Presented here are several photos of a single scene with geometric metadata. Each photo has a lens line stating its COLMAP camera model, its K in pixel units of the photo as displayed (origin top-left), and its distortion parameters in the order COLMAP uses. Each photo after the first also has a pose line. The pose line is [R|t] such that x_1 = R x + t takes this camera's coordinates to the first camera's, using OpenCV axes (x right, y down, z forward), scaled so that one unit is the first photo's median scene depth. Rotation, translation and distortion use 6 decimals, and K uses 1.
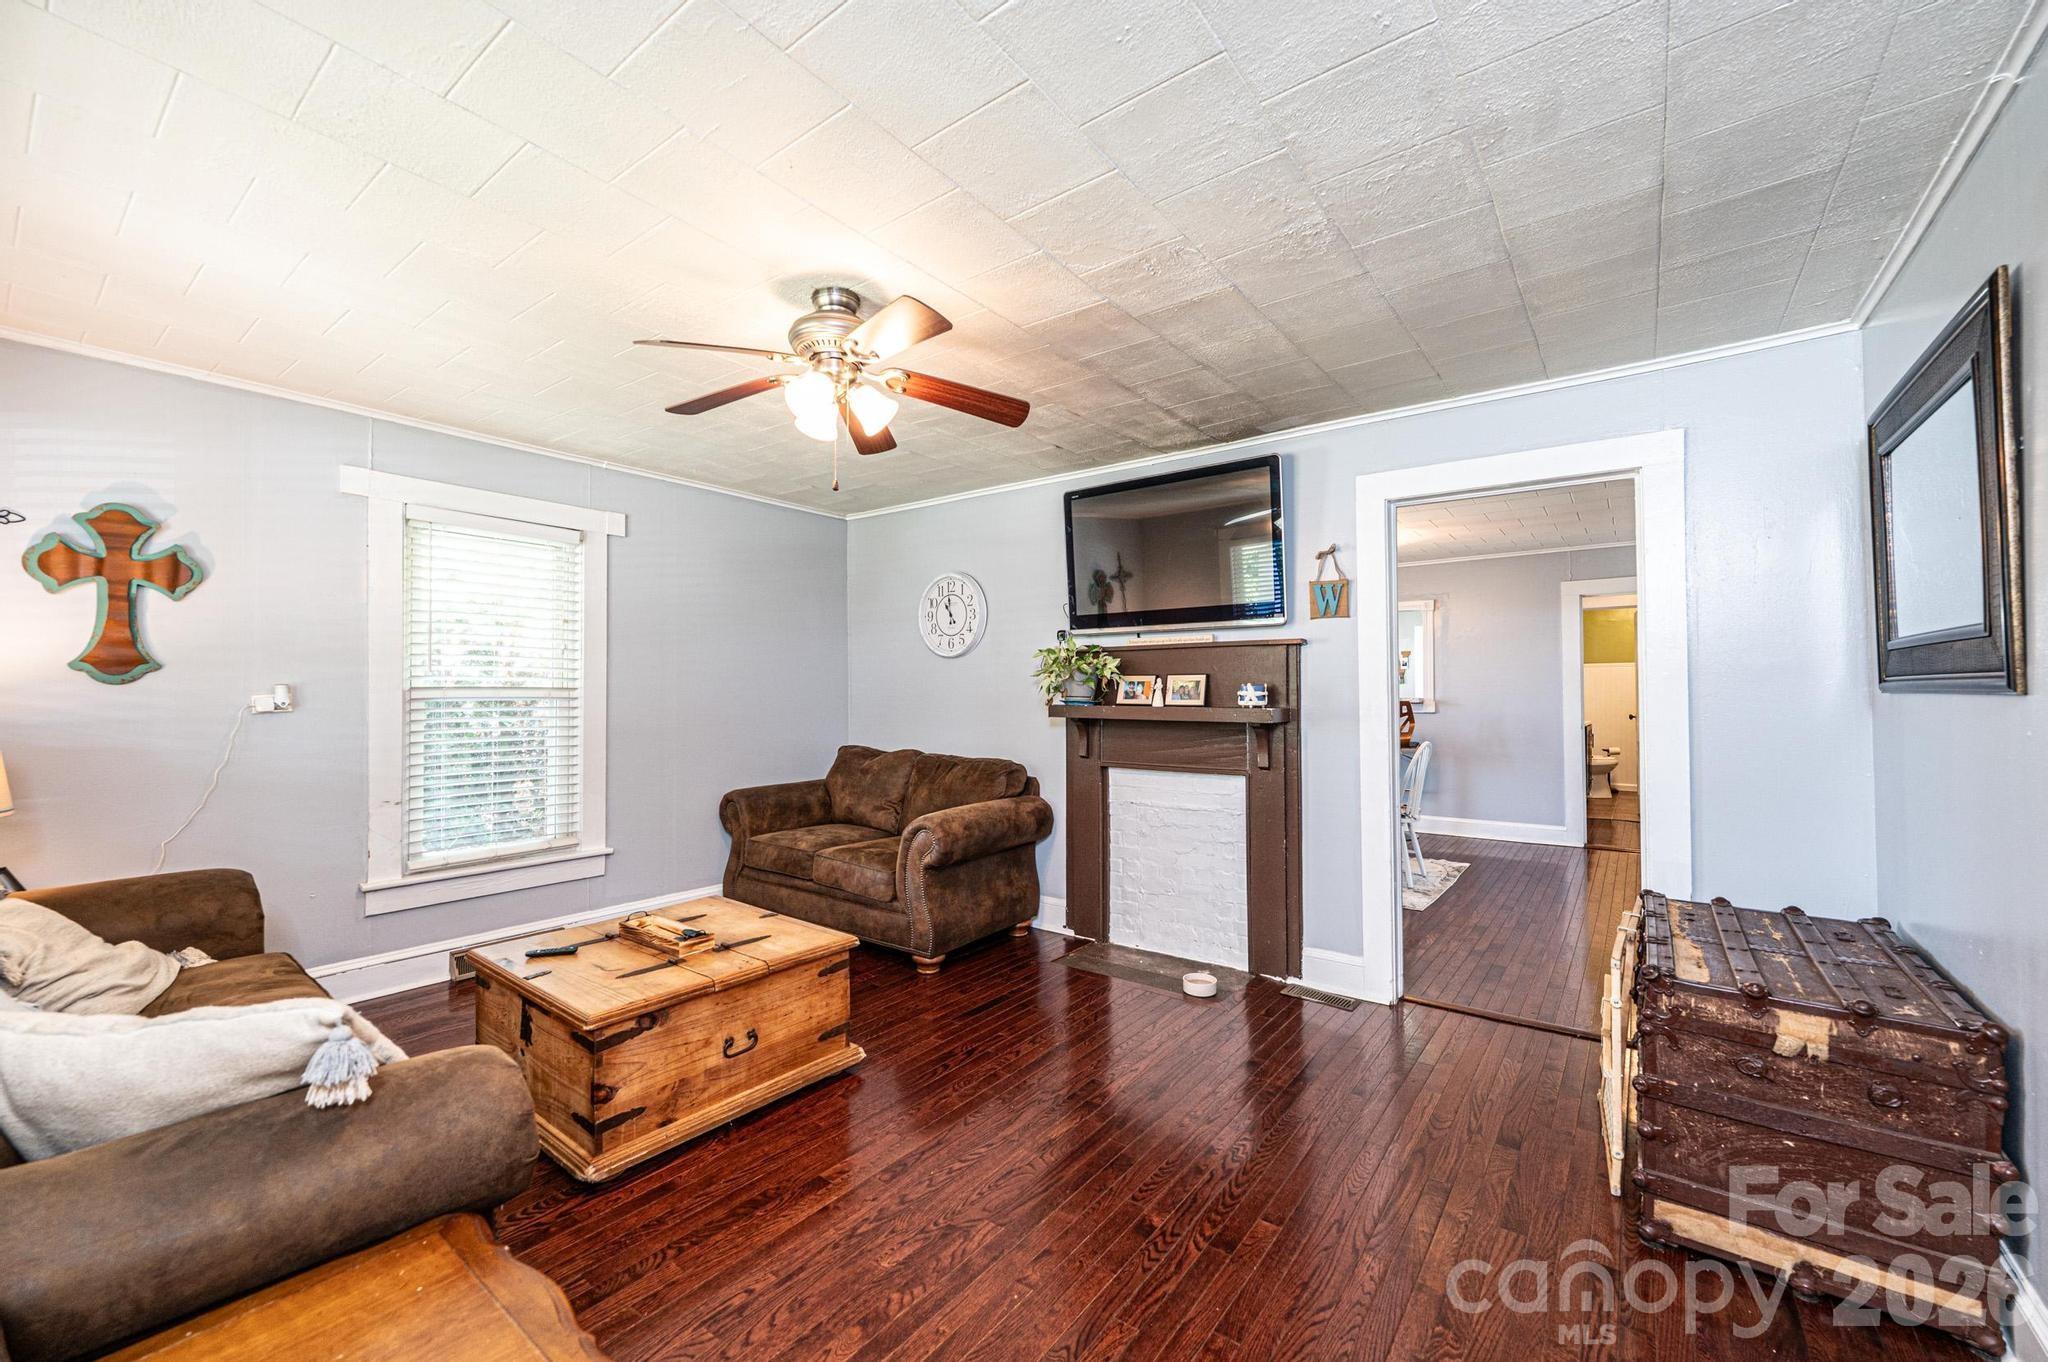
lens RADIAL K [[818.3, 0, 1020.8], [0, 818.3, 678.8], [0, 0, 1]] dist [-0.003567, -0.000482]
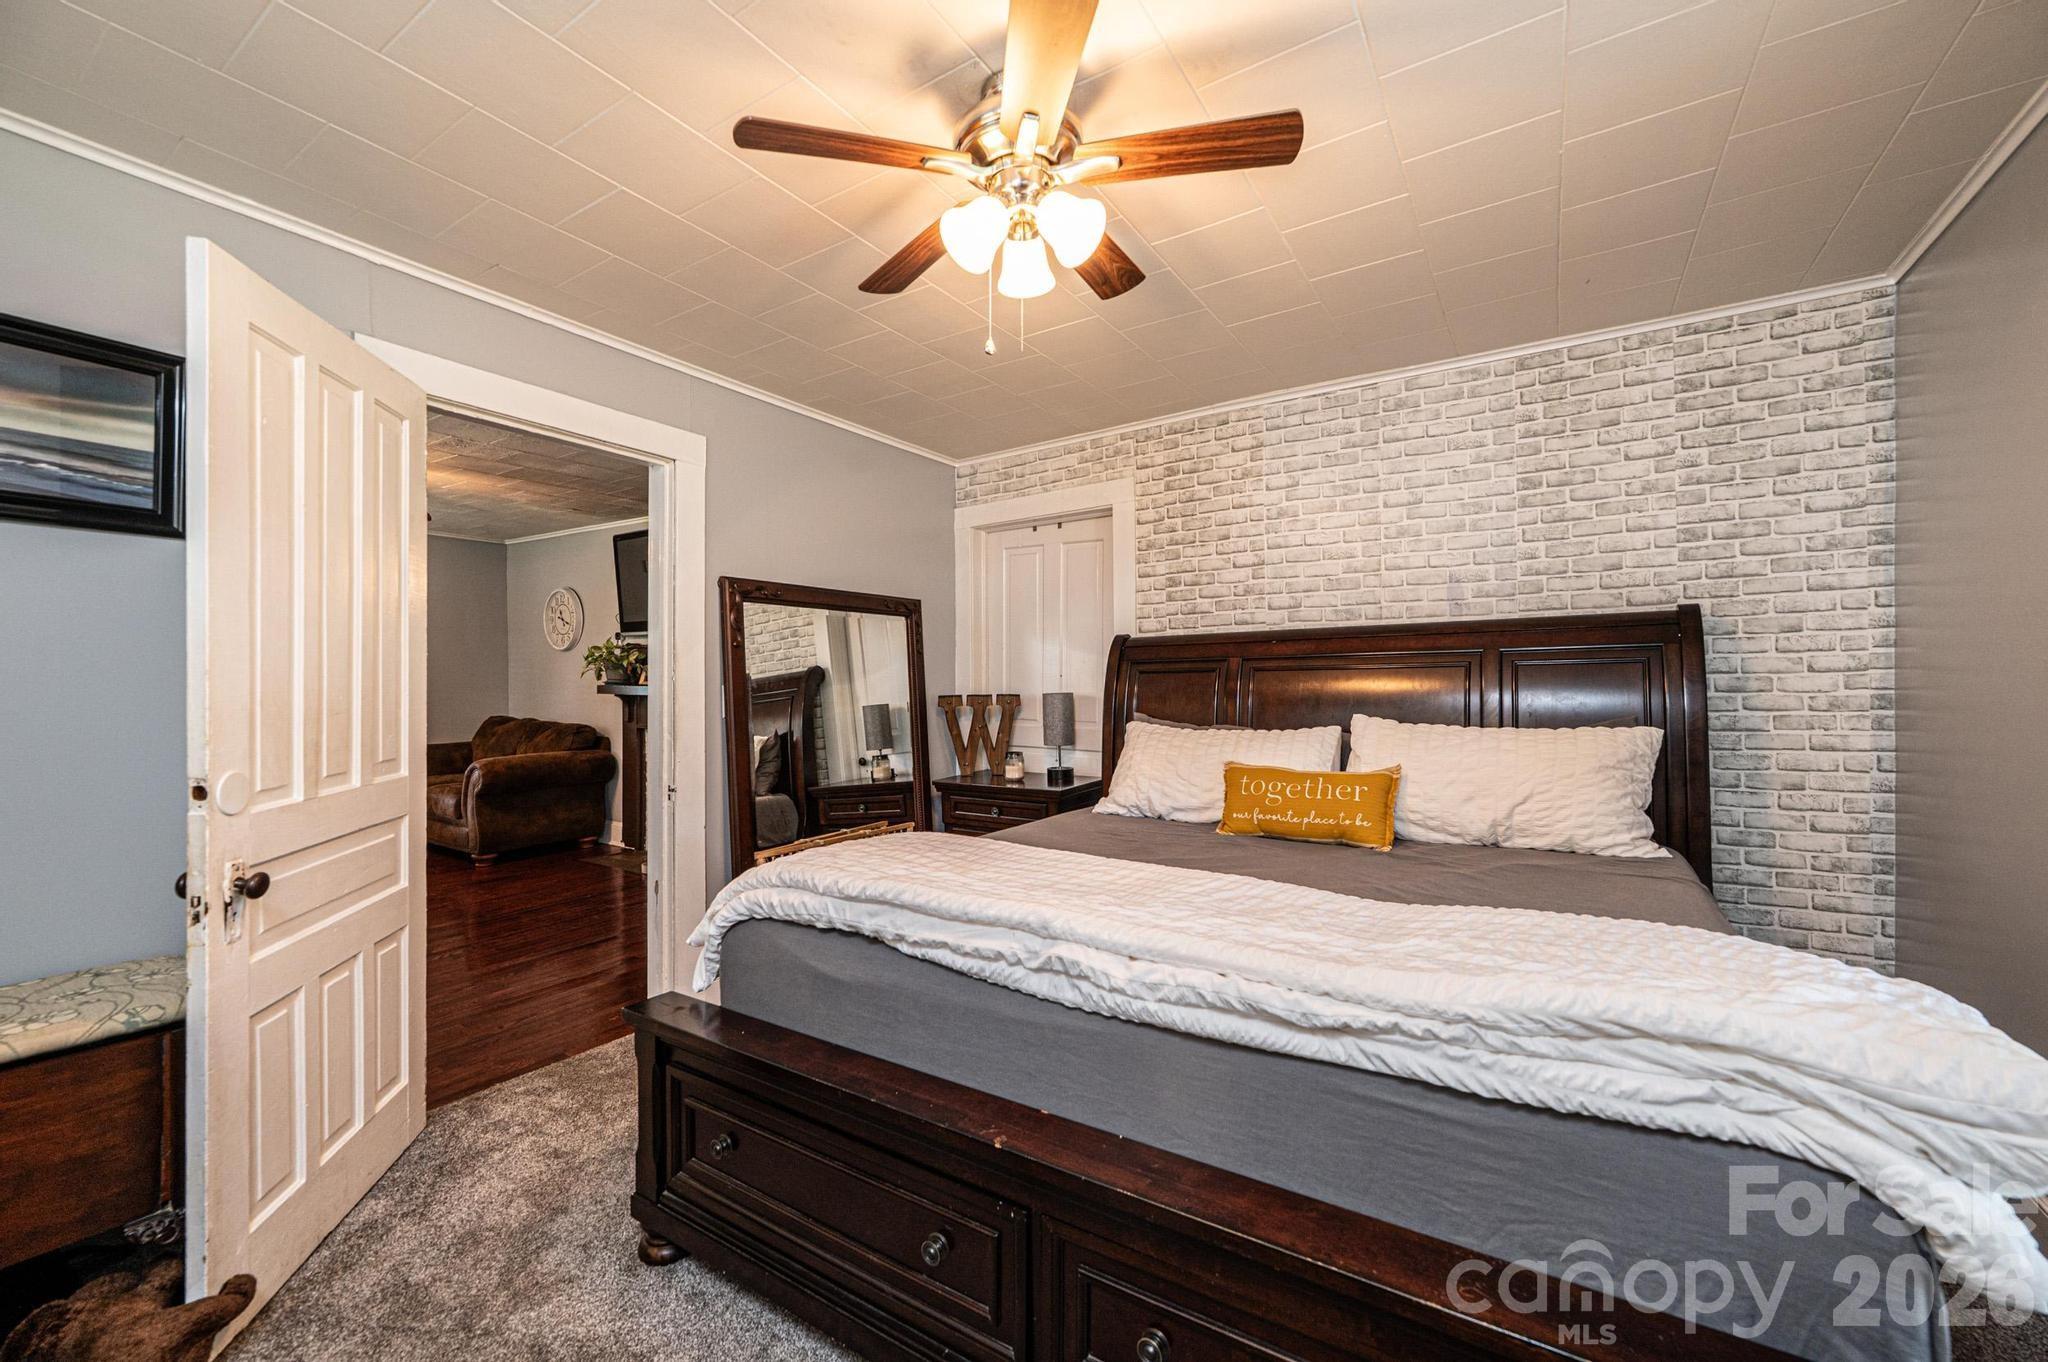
lens RADIAL K [[818.3, 0, 1022.7], [0, 818.3, 680.6], [0, 0, 1]] dist [-0.003567, -0.000482]
pose [[0.996298, 0.002047, 0.085943, 0.625342], [-0.003638, 0.999825, 0.018366, -0.004579], [-0.085891, -0.018611, 0.996131, -0.466579]]
